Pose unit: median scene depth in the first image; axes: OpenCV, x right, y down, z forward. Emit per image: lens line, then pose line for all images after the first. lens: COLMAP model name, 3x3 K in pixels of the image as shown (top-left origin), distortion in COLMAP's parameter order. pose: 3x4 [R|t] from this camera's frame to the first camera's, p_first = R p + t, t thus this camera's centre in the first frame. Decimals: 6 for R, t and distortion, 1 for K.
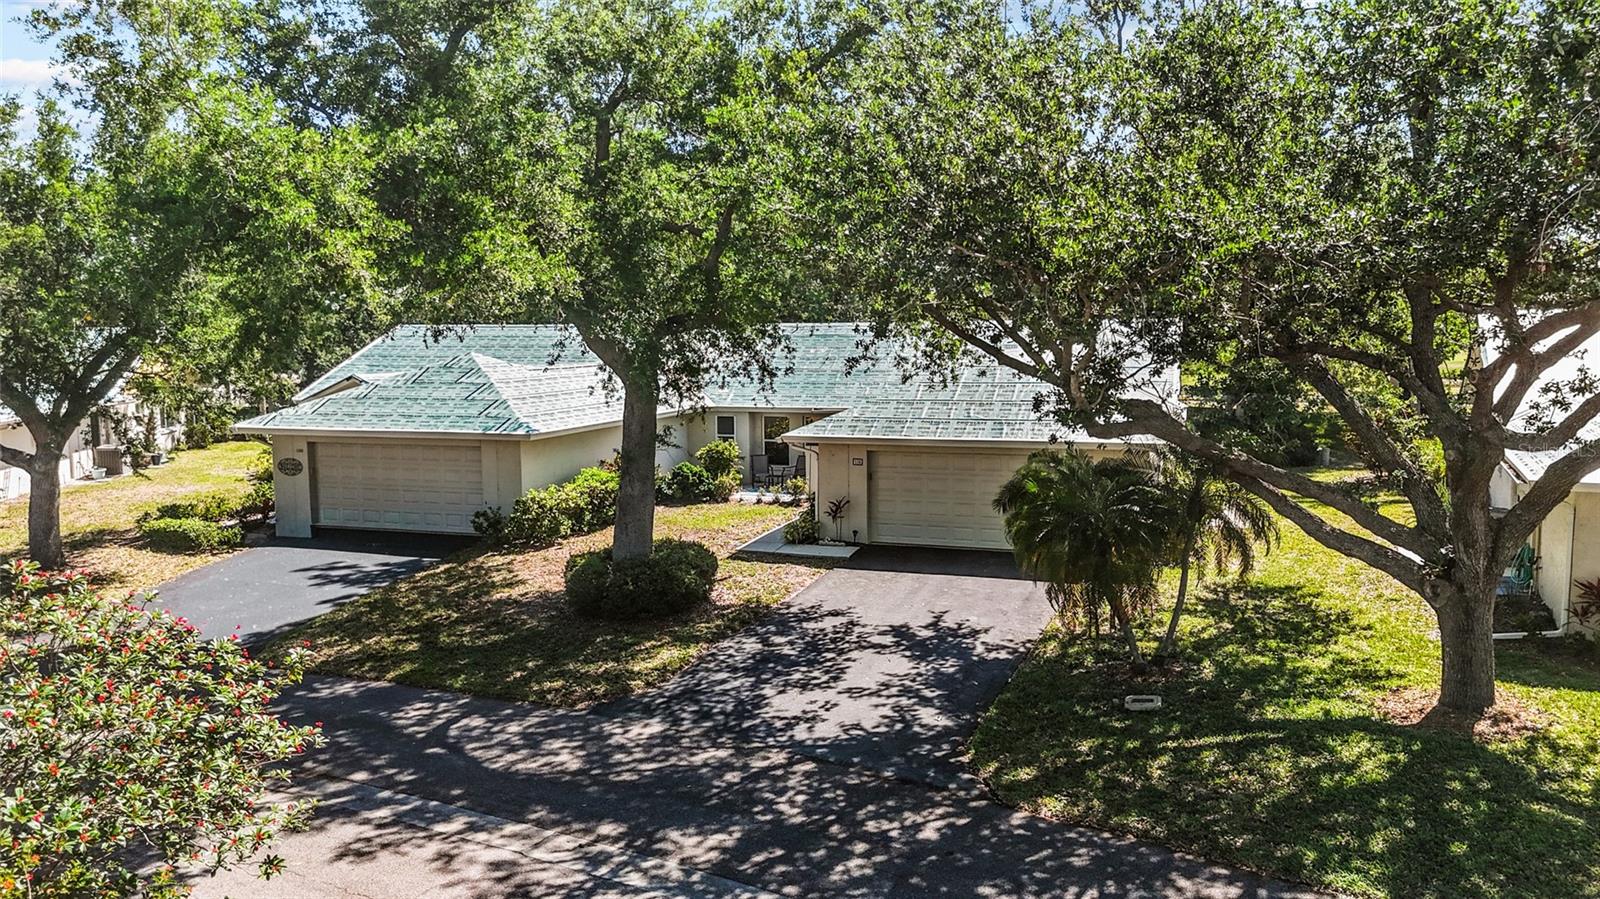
lens RADIAL K [[1169.5, 0, 786.2], [0, 1169.5, 450.3], [0, 0, 1]] dist [0.038756, -0.035509]
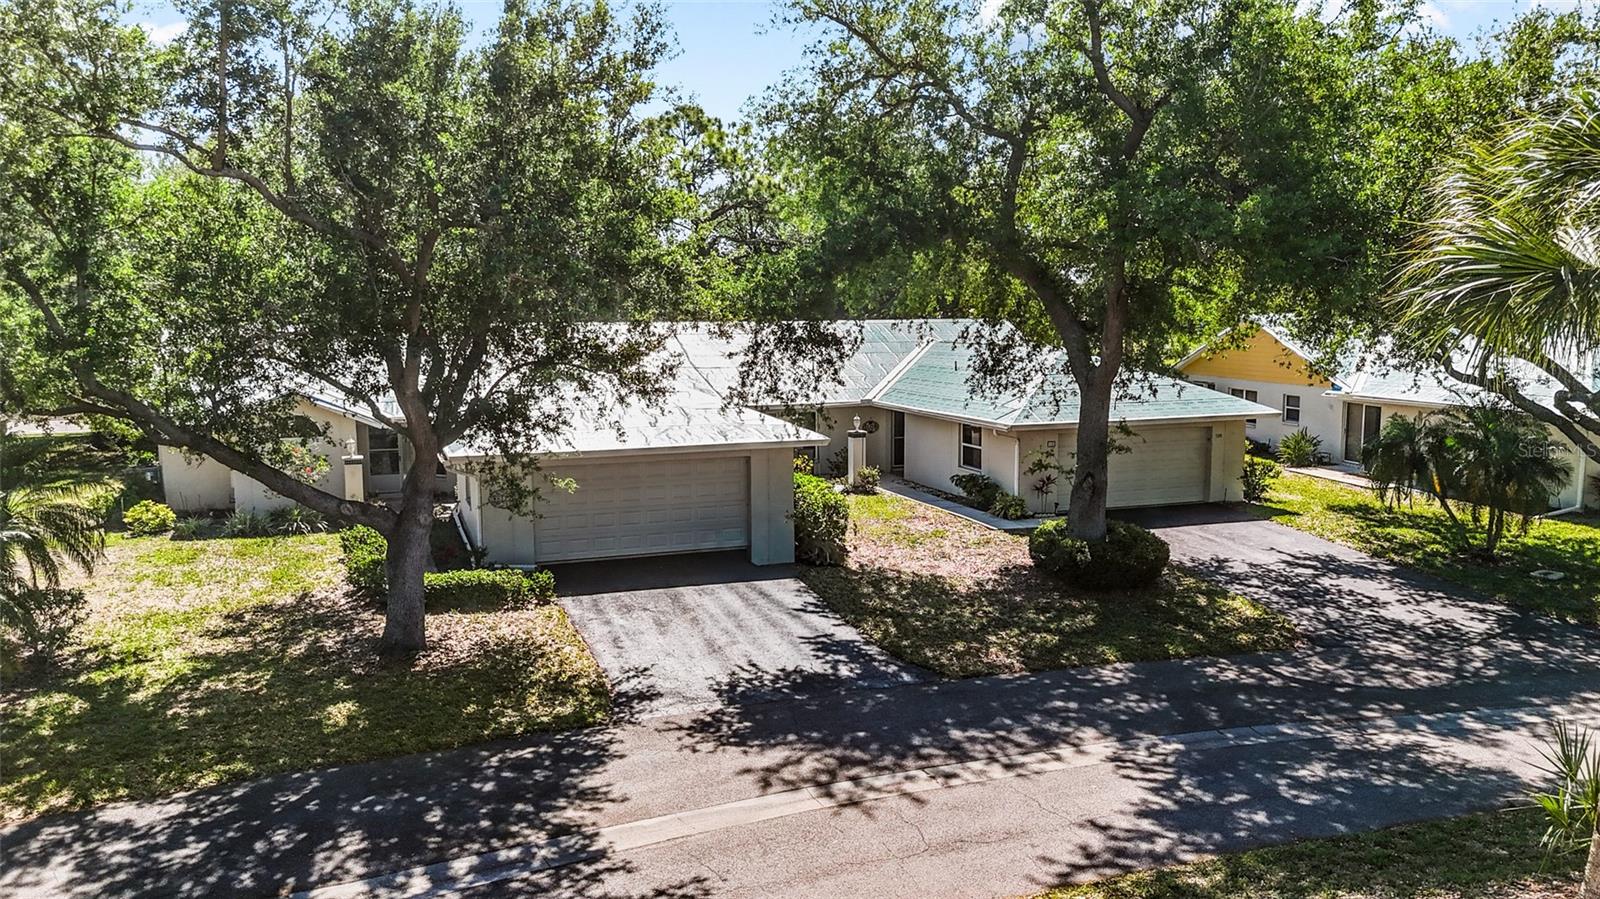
lens RADIAL K [[1169.5, 0, 774.1], [0, 1169.5, 412.3], [0, 0, 1]] dist [0.038756, -0.035509]
pose [[0.790365, -0.047843, 0.610765, -1.470076], [0.058299, 0.998295, 0.002757, -0.071274], [-0.609856, 0.033428, 0.791807, 0.363765]]
